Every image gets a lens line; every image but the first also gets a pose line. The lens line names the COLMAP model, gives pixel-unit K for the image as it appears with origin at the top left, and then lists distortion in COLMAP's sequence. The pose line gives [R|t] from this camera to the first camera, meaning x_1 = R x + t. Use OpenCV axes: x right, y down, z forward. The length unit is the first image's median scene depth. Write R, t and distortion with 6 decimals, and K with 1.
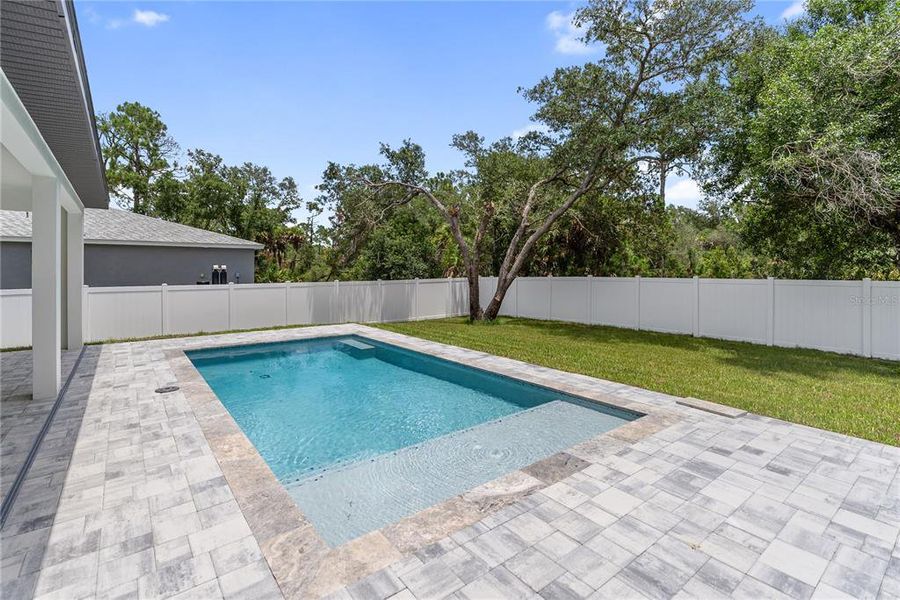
lens RADIAL K [[414.3, 0, 427.0], [0, 414.3, 279.8], [0, 0, 1]] dist [-0.005262, 0.001071]
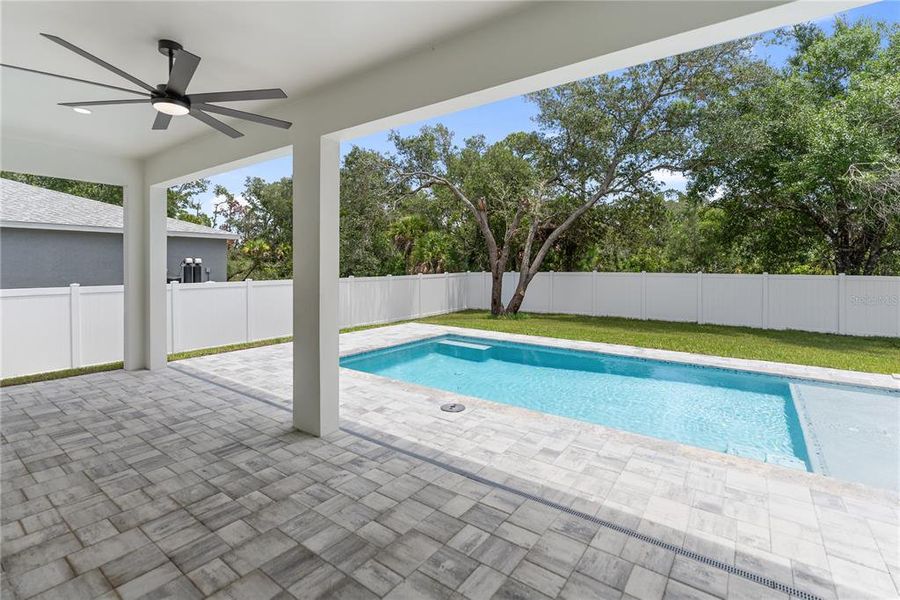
lens RADIAL K [[414.3, 0, 430.7], [0, 414.3, 288.8], [0, 0, 1]] dist [-0.005262, 0.001071]
pose [[0.959487, -0.010884, 0.281544, -0.466071], [0.001313, 0.999416, 0.034159, -0.002931], [-0.281751, -0.032405, 0.958940, 0.107482]]
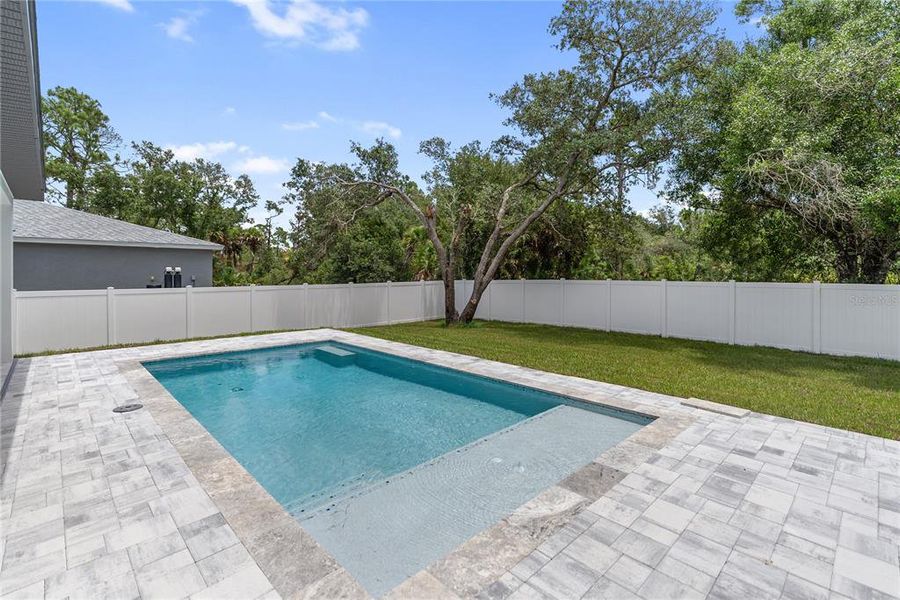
lens RADIAL K [[414.3, 0, 436.7], [0, 414.3, 283.2], [0, 0, 1]] dist [-0.005262, 0.001071]
pose [[0.993181, -0.000613, 0.116578, -0.045409], [0.000748, 0.999999, -0.001108, 0.003136], [-0.116577, 0.001187, 0.993181, 0.034716]]
